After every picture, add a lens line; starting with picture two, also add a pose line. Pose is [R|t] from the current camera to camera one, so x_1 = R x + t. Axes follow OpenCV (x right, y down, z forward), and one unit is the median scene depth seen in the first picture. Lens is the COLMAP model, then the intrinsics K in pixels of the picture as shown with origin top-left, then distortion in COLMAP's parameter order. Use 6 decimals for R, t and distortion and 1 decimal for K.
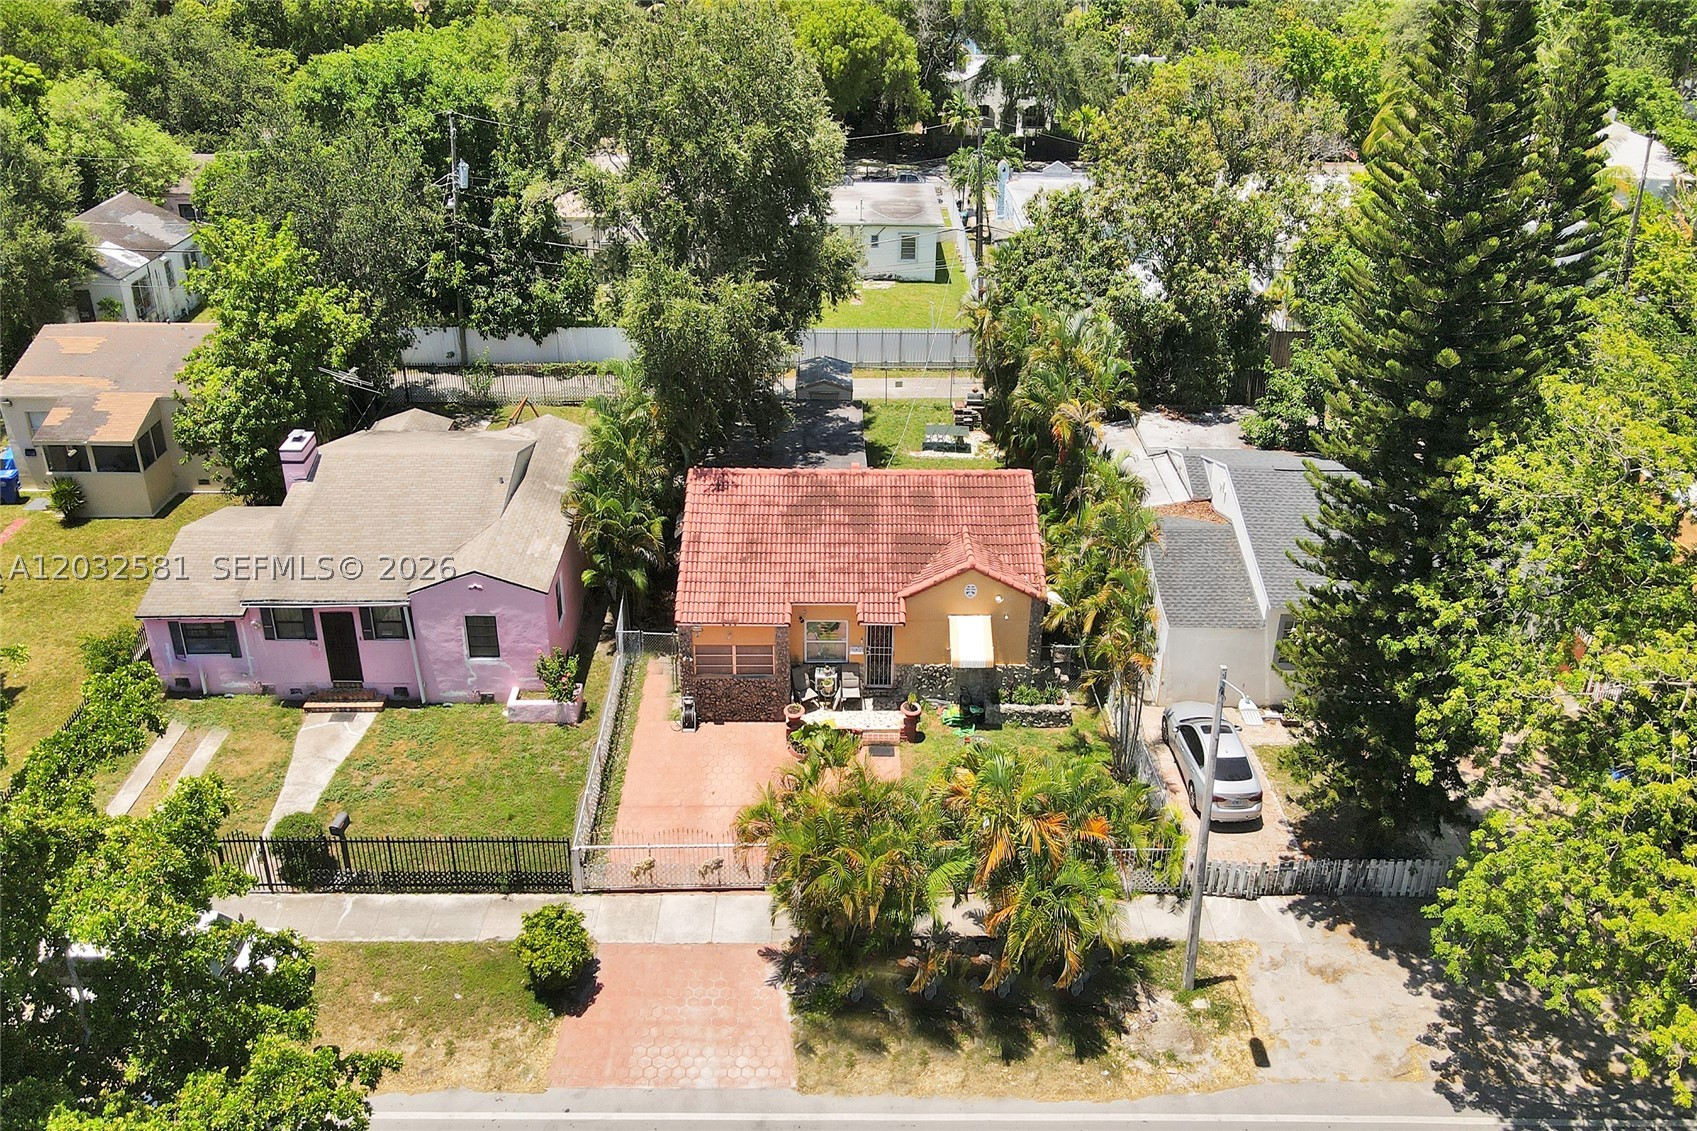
lens RADIAL K [[1366.3, 0, 848.5], [0, 1366.3, 565.5], [0, 0, 1]] dist [0.005375, 0.003567]
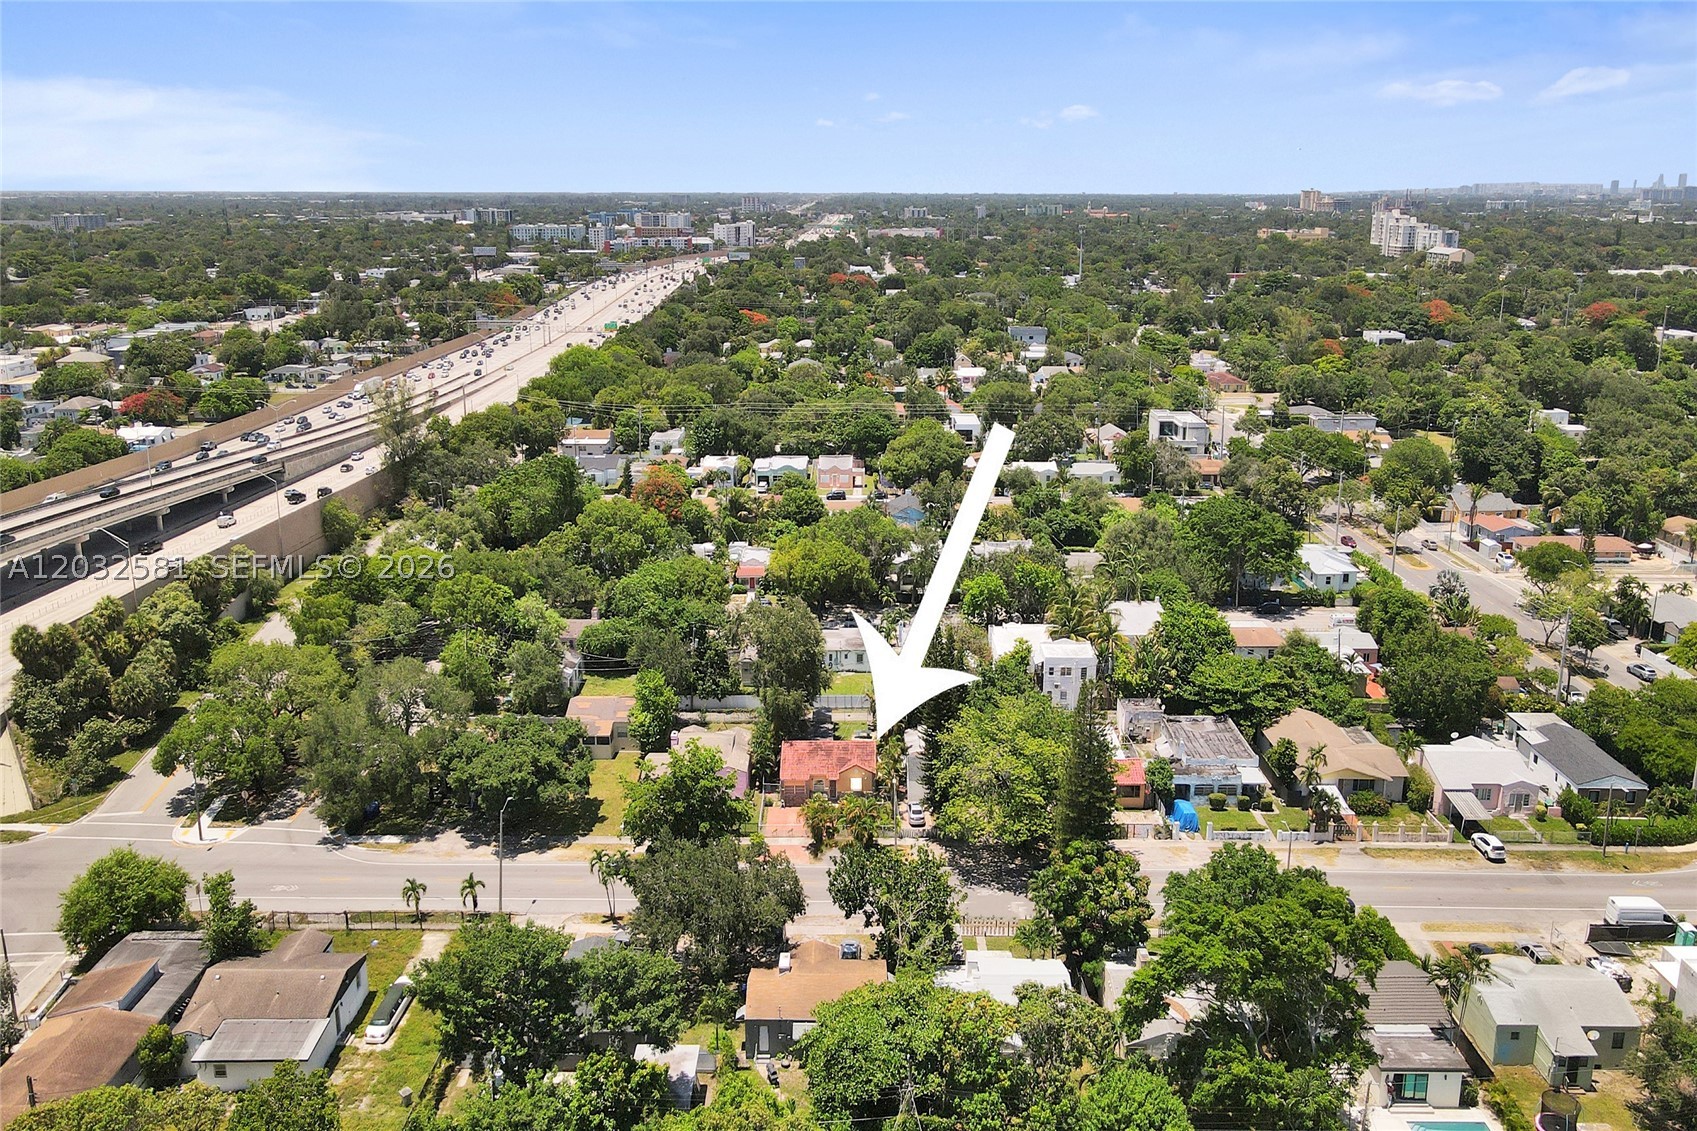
lens RADIAL K [[1354.5, 0, 845.7], [0, 1354.5, 508.9], [0, 0, 1]] dist [0.000723, 0.009504]
pose [[0.999749, -0.008107, -0.020887, 0.141810], [0.002172, 0.962914, -0.269798, 0.328360], [0.022300, 0.269685, 0.962690, -2.814963]]
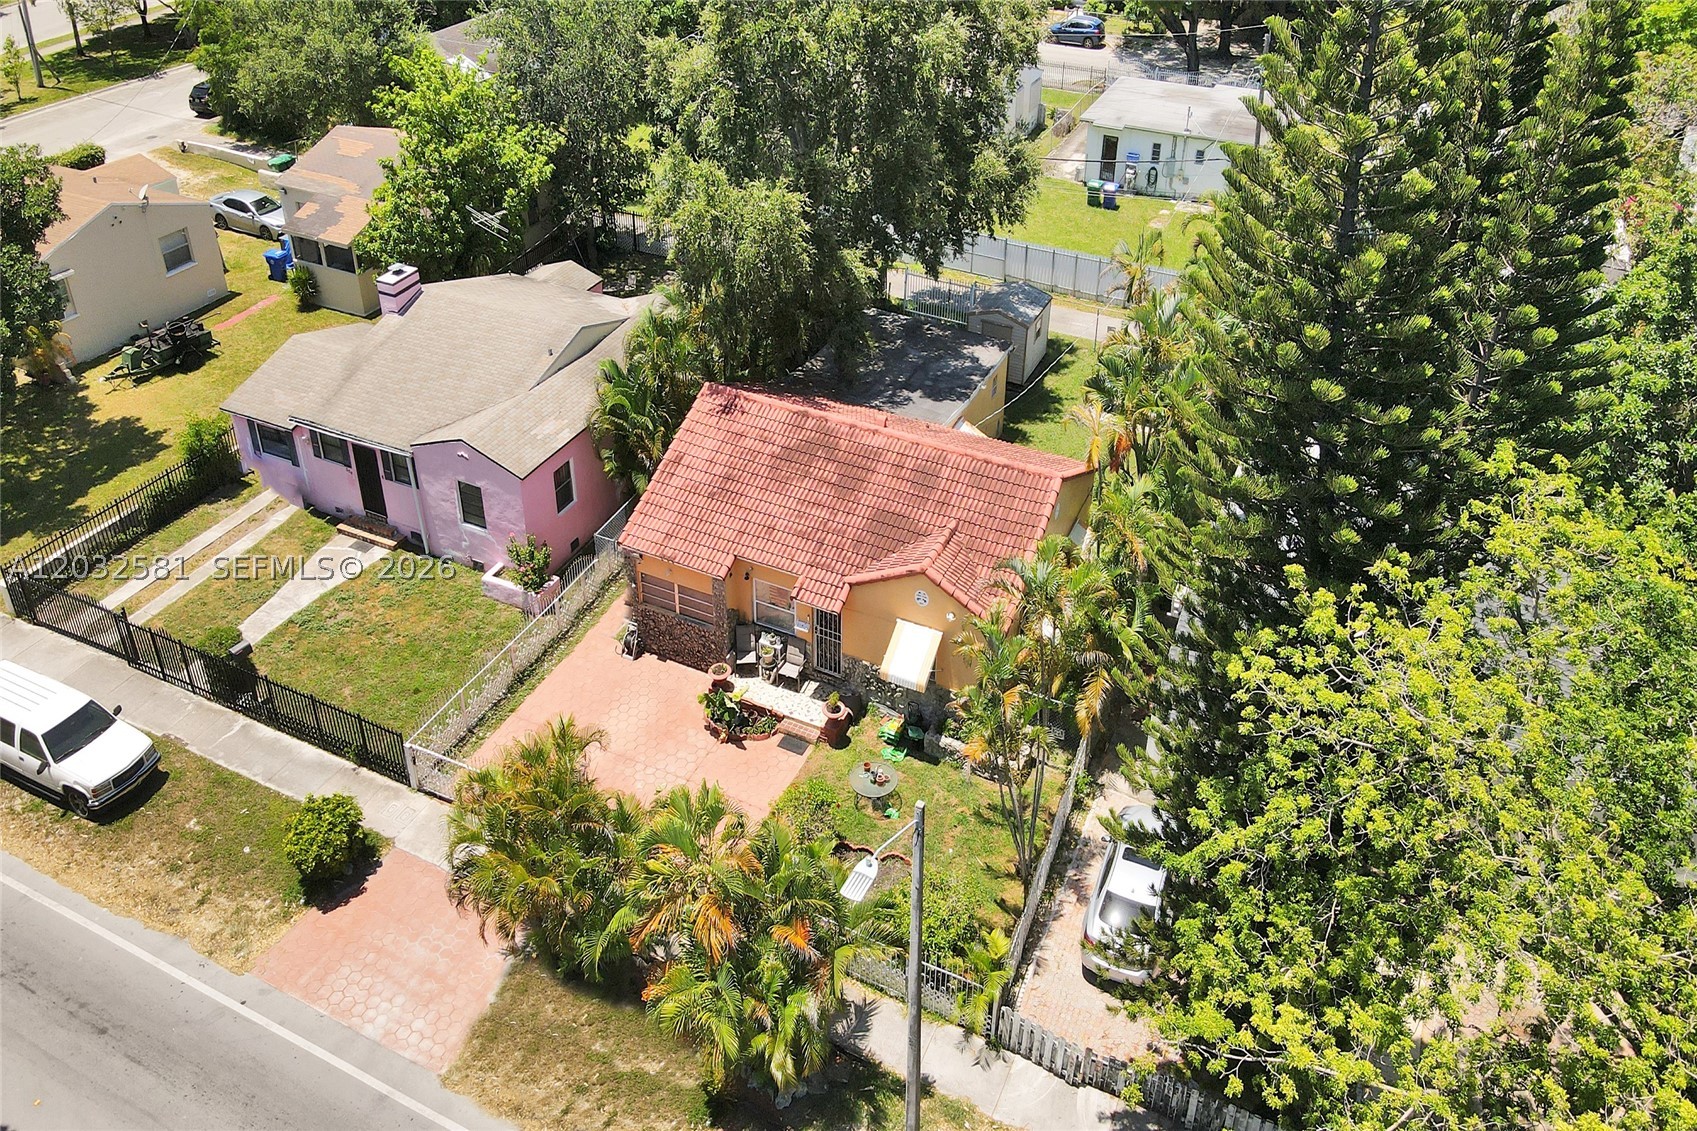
lens RADIAL K [[1354.5, 0, 845.7], [0, 1354.5, 508.9], [0, 0, 1]] dist [0.000723, 0.009504]
pose [[0.882277, 0.250415, -0.398597, 0.354500], [-0.224095, 0.968091, 0.112170, -0.113439], [0.413967, -0.009642, 0.910241, 0.217319]]
